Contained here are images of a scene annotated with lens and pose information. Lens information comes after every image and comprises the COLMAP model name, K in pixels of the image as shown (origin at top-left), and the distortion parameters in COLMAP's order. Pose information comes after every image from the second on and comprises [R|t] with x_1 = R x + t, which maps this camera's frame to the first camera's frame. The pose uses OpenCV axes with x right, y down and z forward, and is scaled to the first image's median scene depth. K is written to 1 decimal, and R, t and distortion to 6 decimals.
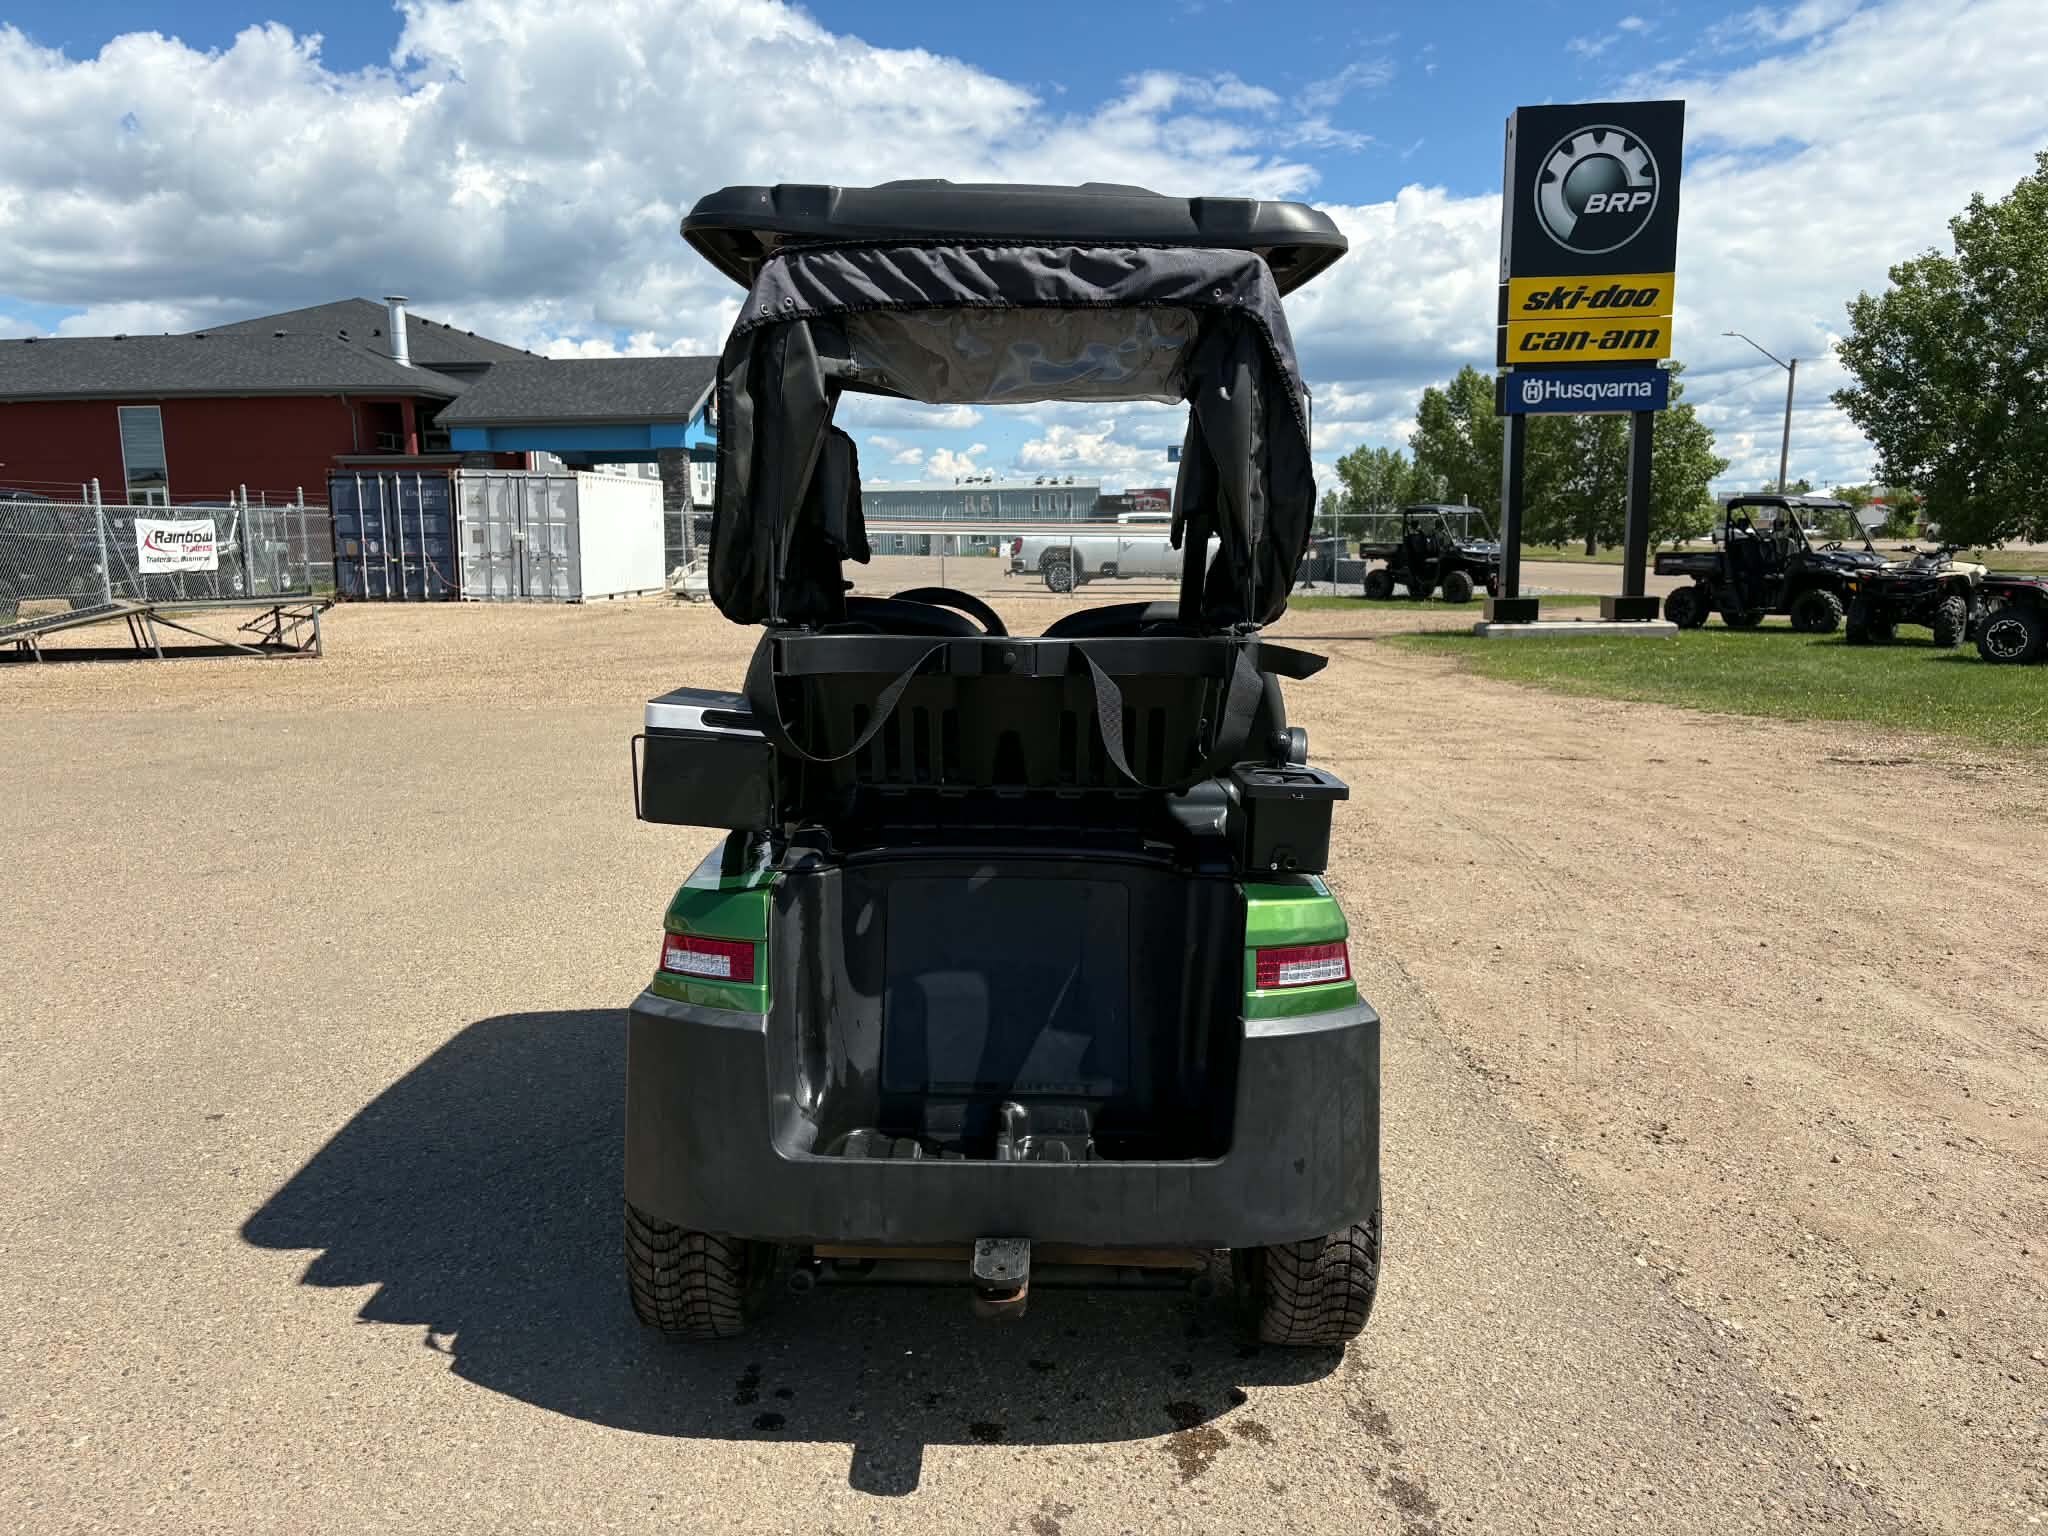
lens RADIAL K [[1554.2, 0, 1029.9], [0, 1554.2, 762.3], [0, 0, 1]] dist [0.053577, -0.057136]
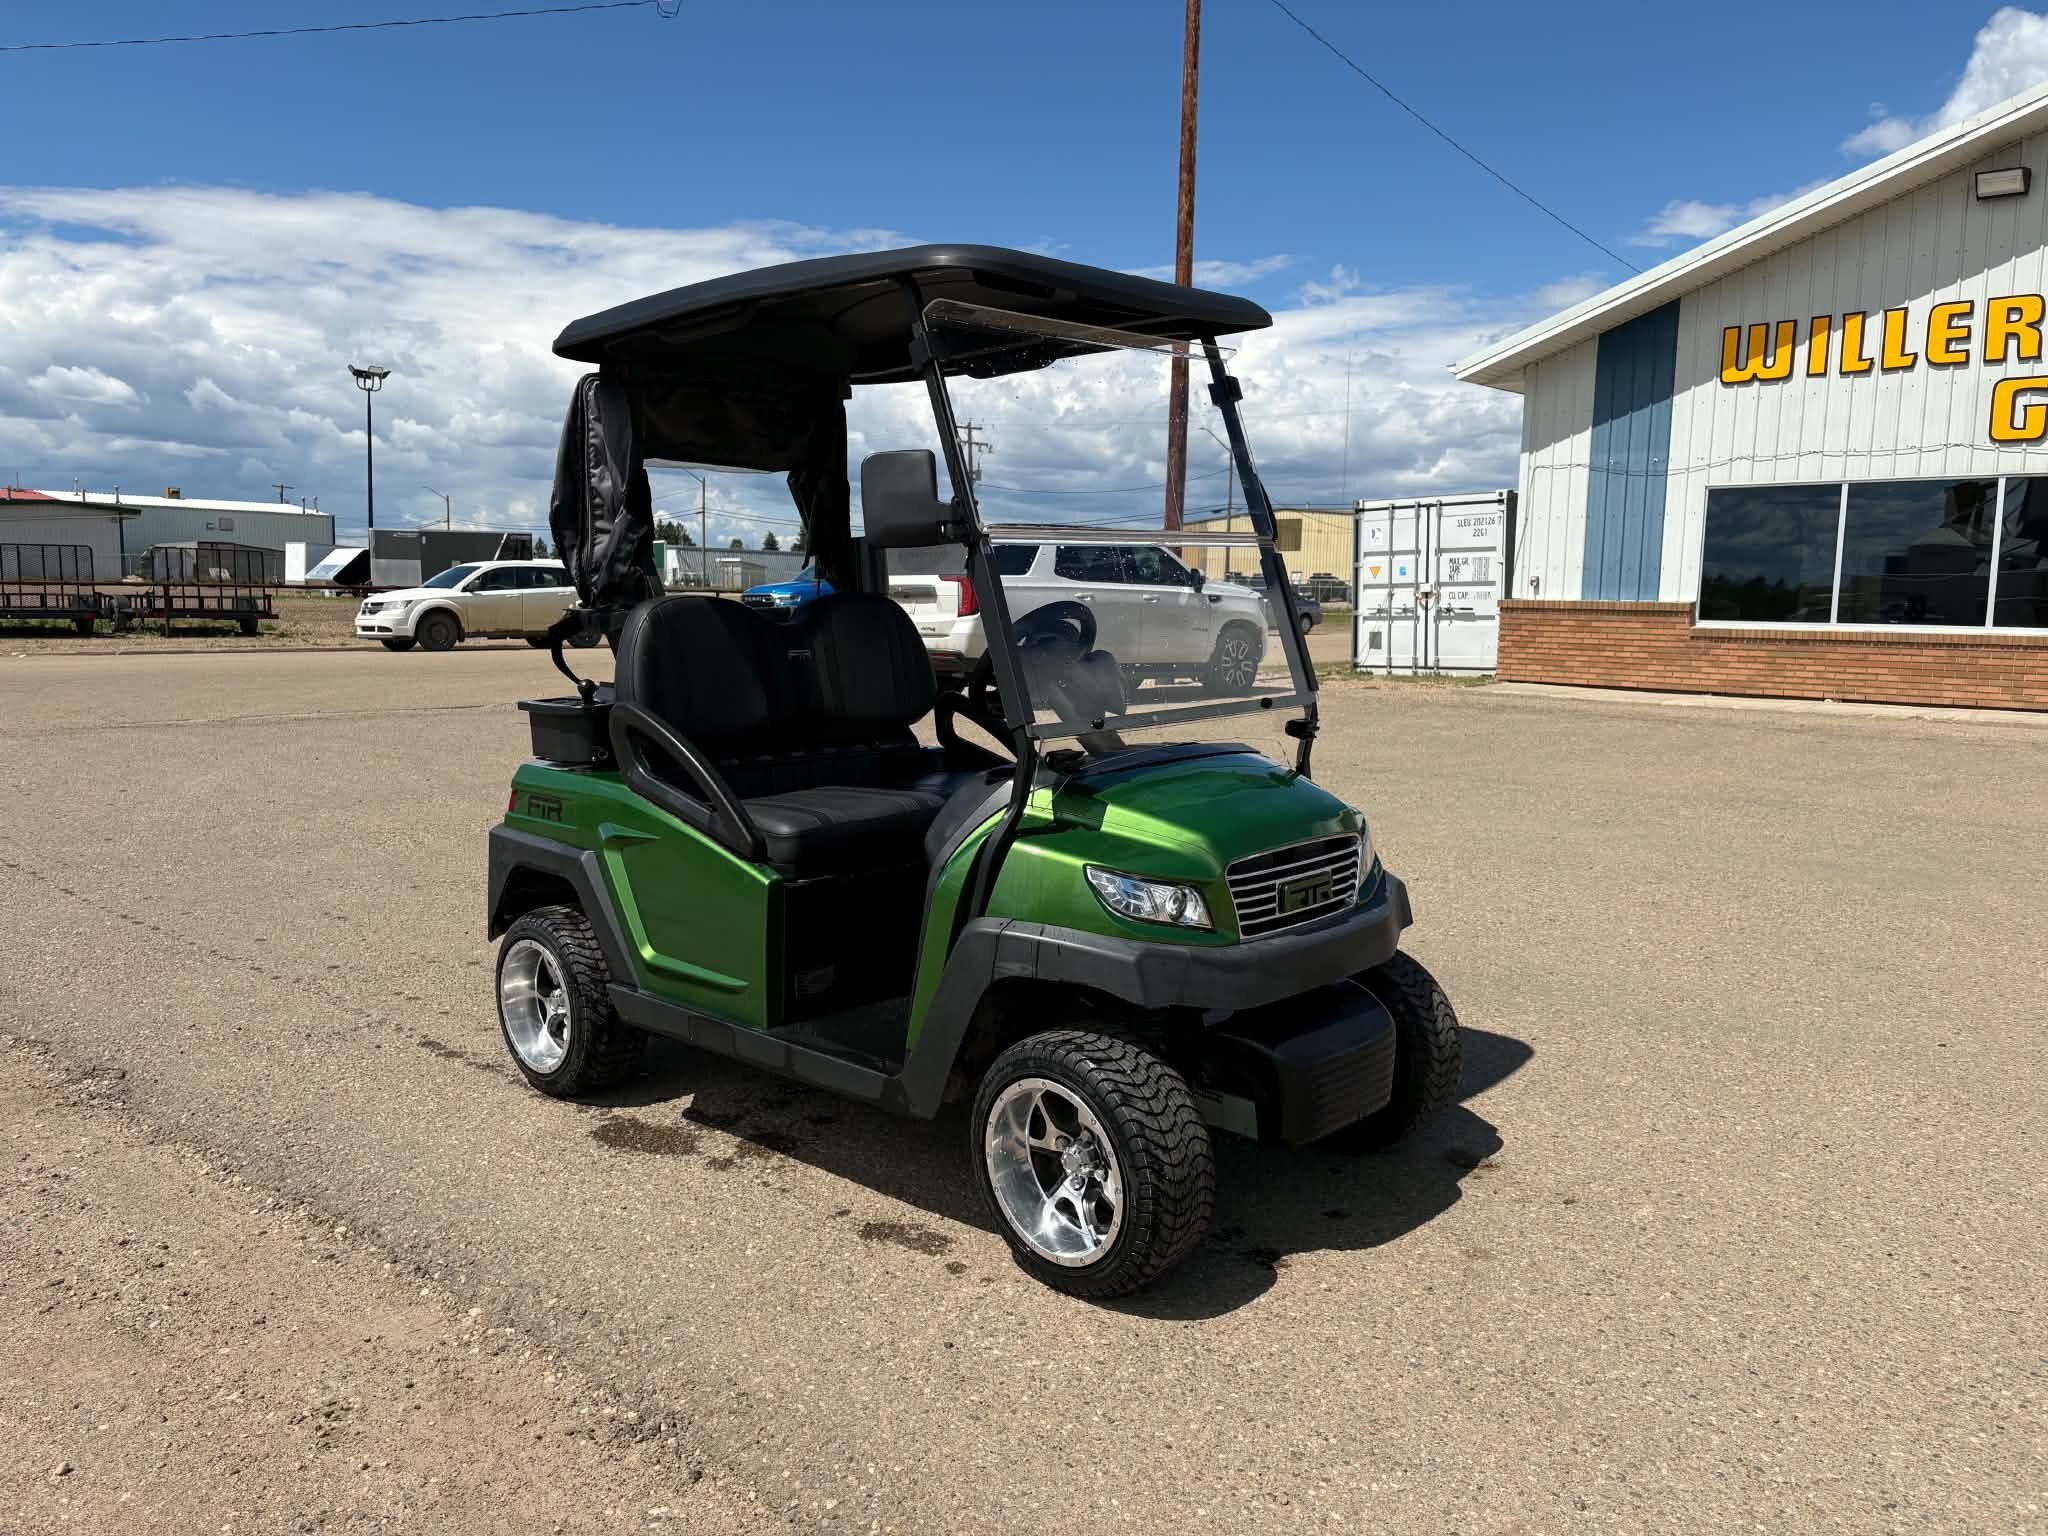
lens RADIAL K [[1554.2, 0, 1007.2], [0, 1554.2, 762.2], [0, 0, 1]] dist [0.053577, -0.057136]
pose [[-0.698623, 0.078596, -0.711160, 0.087777], [-0.110331, 0.970226, 0.215613, -0.028731], [0.706932, 0.229096, -0.669150, 0.214040]]
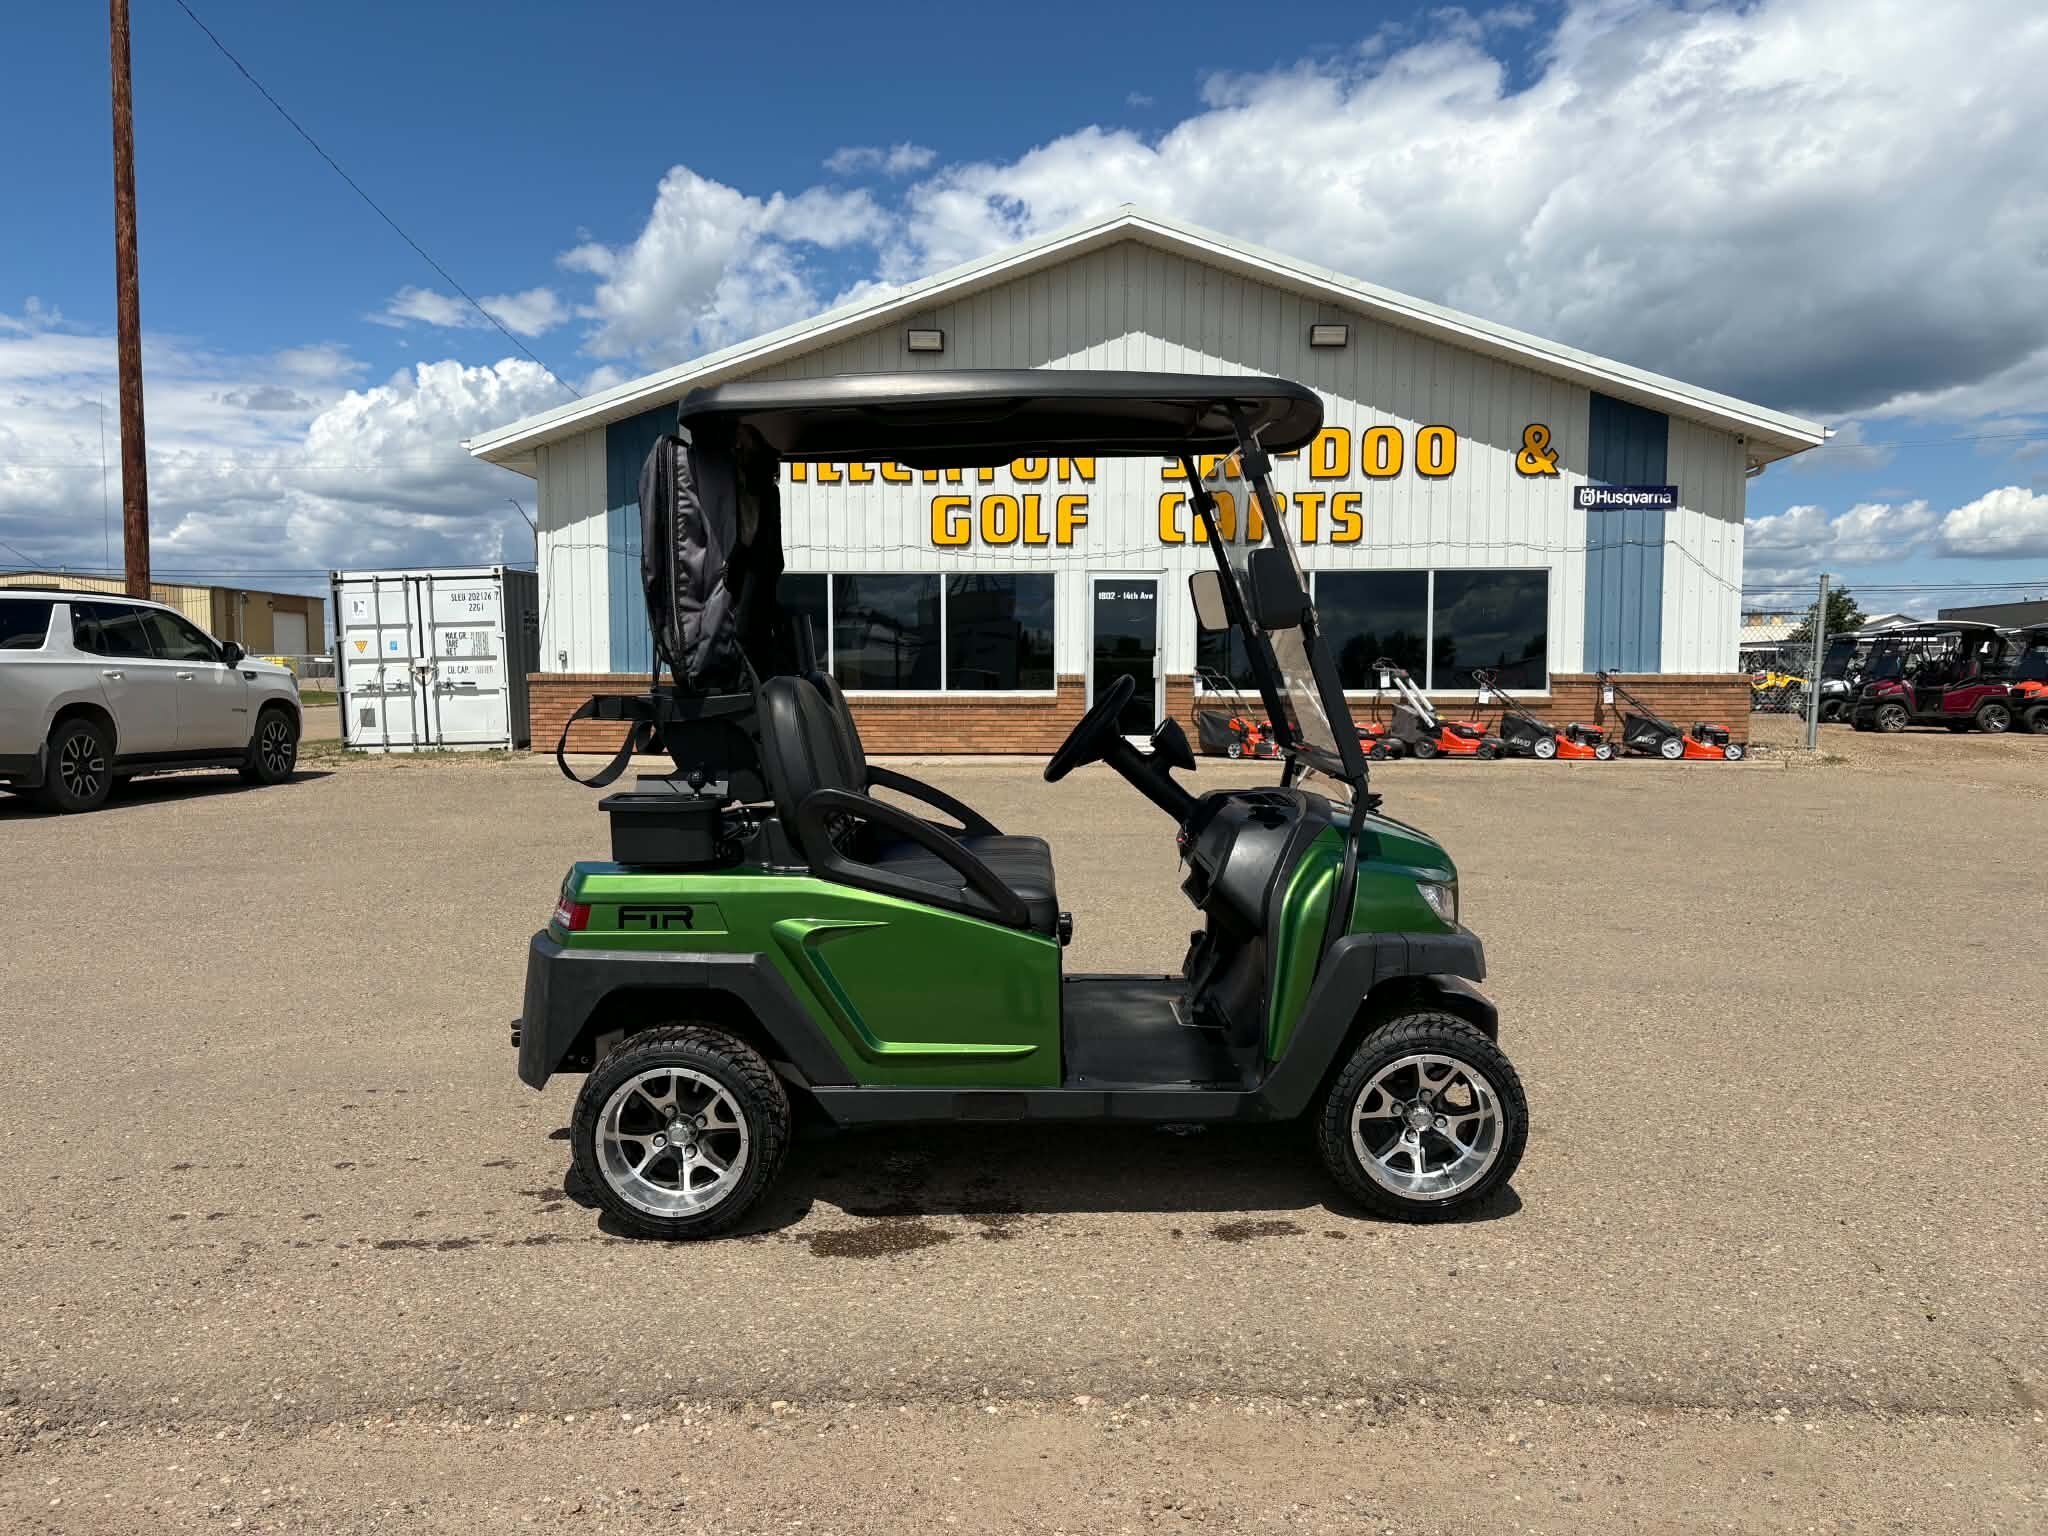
lens RADIAL K [[1554.2, 0, 1021.9], [0, 1554.2, 773.0], [0, 0, 1]] dist [0.053577, -0.057136]
pose [[-0.013950, 0.075053, -0.997082, 0.139911], [-0.143168, 0.986755, 0.076278, -0.015104], [0.989600, 0.143815, -0.003020, 0.119872]]
